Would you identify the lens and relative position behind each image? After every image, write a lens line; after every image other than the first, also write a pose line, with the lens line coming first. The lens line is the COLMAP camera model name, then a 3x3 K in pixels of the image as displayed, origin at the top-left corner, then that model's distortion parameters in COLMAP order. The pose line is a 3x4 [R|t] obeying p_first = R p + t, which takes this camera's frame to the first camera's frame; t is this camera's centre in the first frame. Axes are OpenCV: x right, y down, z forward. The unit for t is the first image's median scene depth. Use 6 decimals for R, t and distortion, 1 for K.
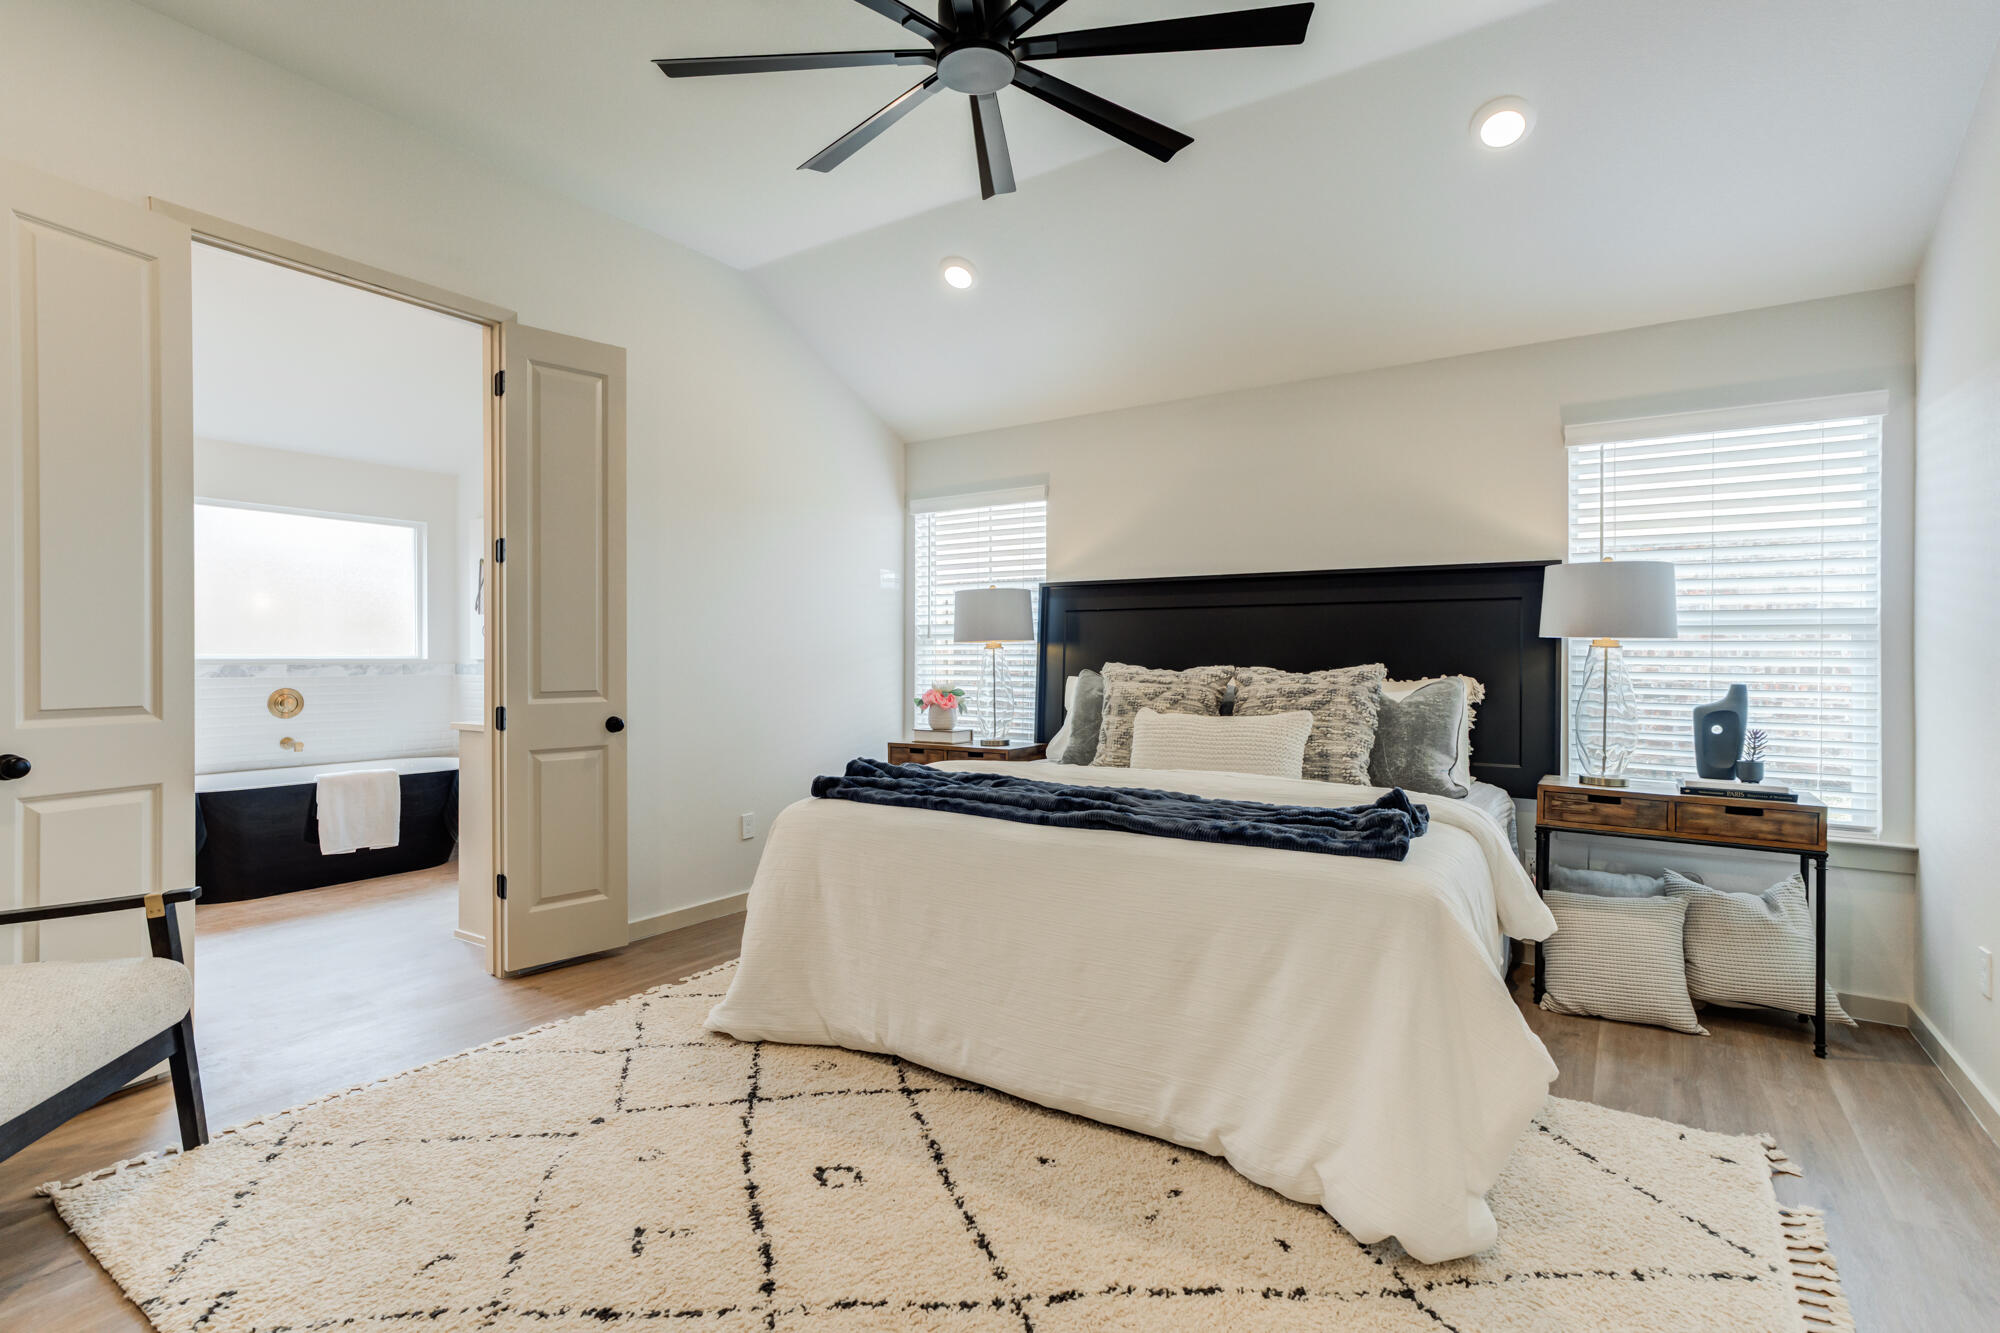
lens RADIAL K [[932.3, 0, 991.6], [0, 932.3, 656.5], [0, 0, 1]] dist [-0.008955, 0.008626]
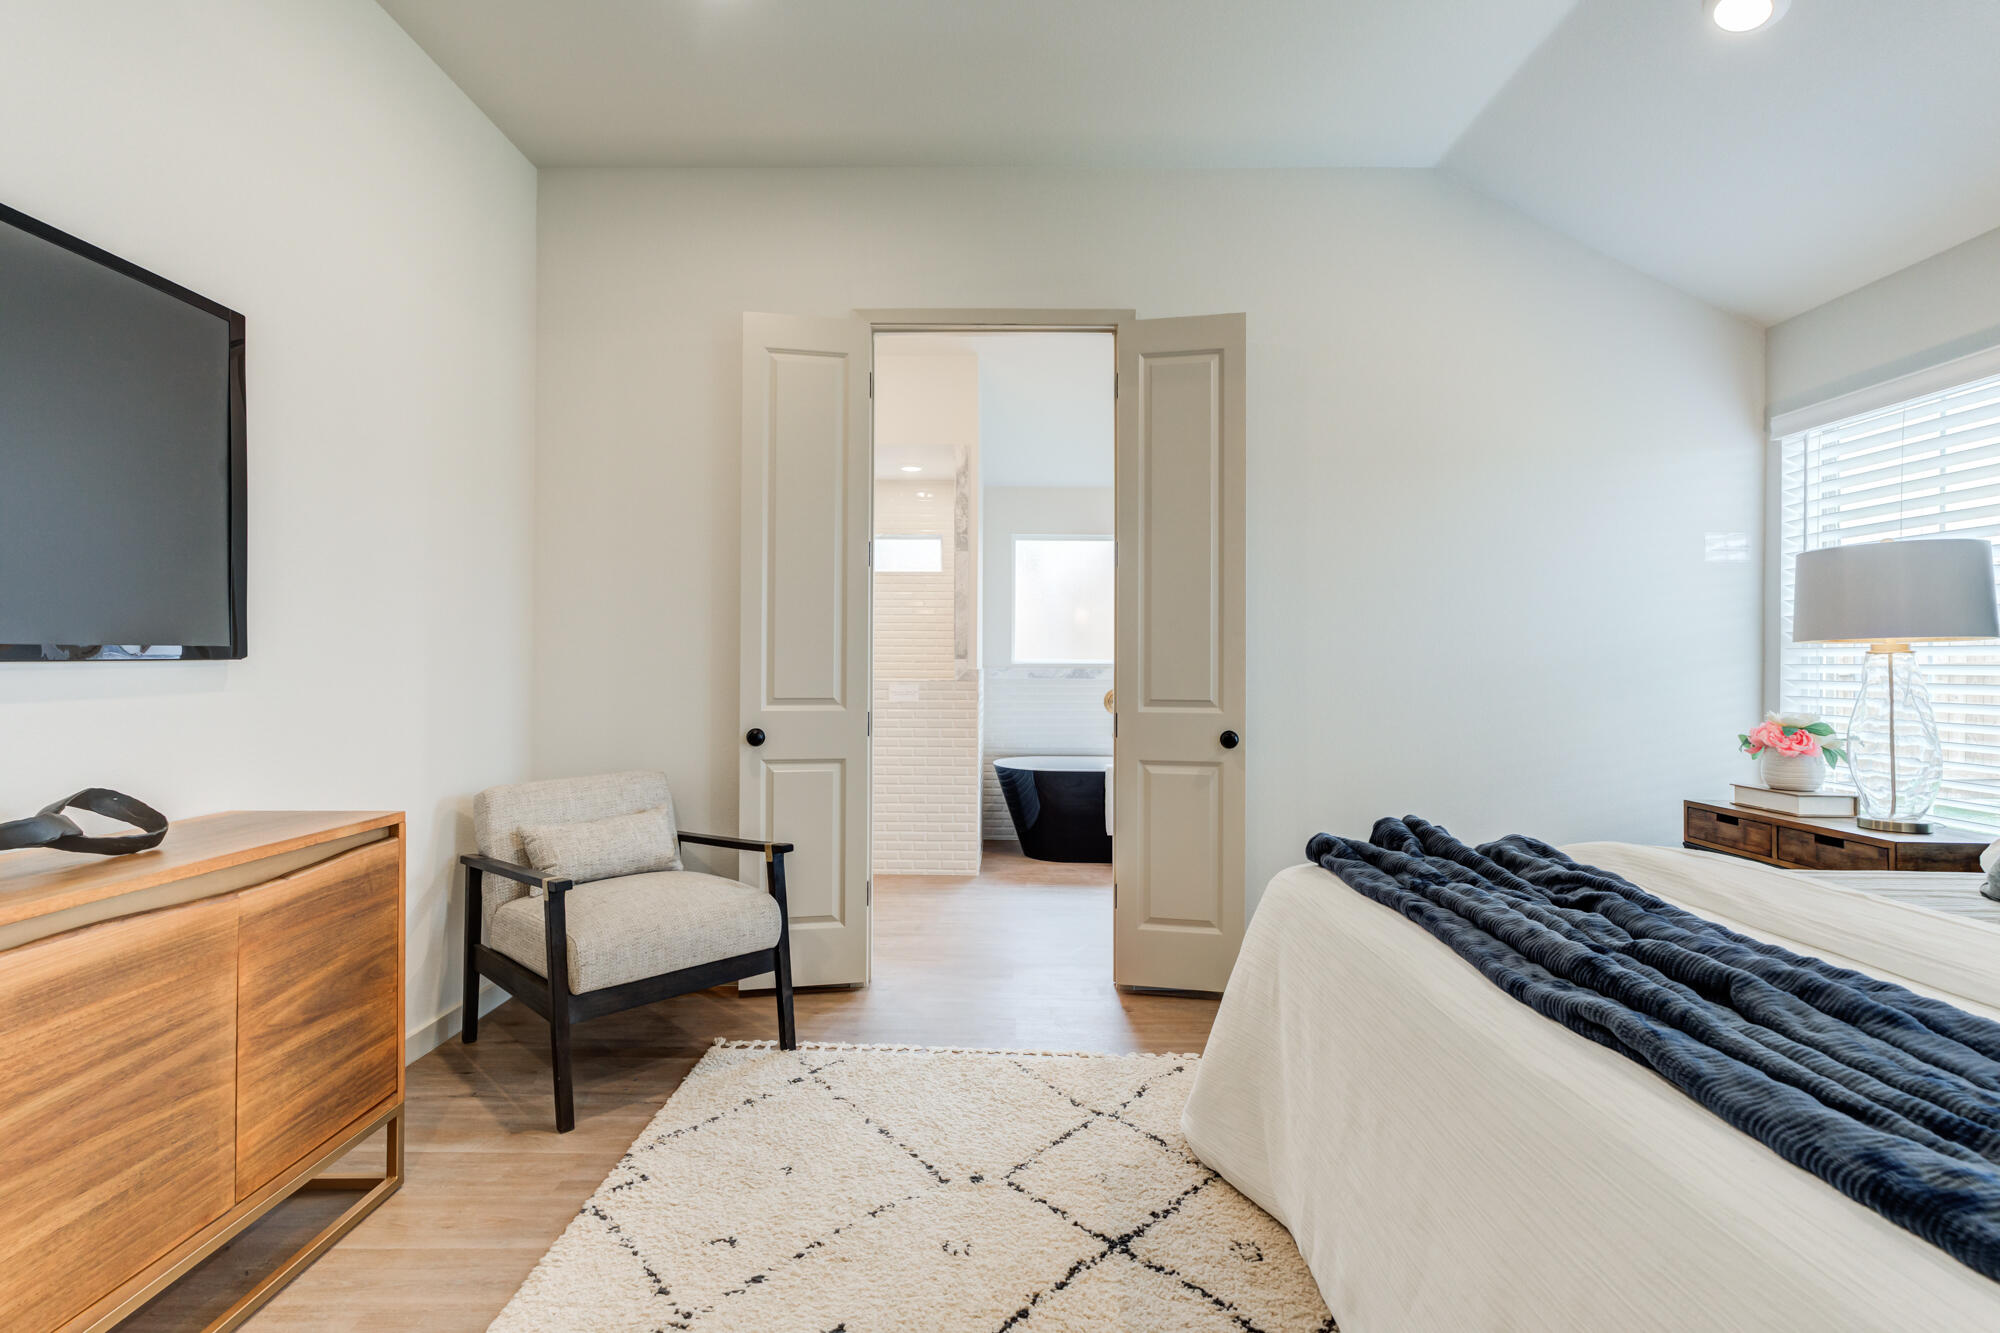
lens RADIAL K [[932.3, 0, 991.6], [0, 932.3, 656.5], [0, 0, 1]] dist [-0.008955, 0.008626]
pose [[0.554369, -0.000001, -0.832271, 0.215971], [-0.007232, 0.999962, -0.004818, -0.000487], [0.832240, 0.008690, 0.554348, 0.330799]]
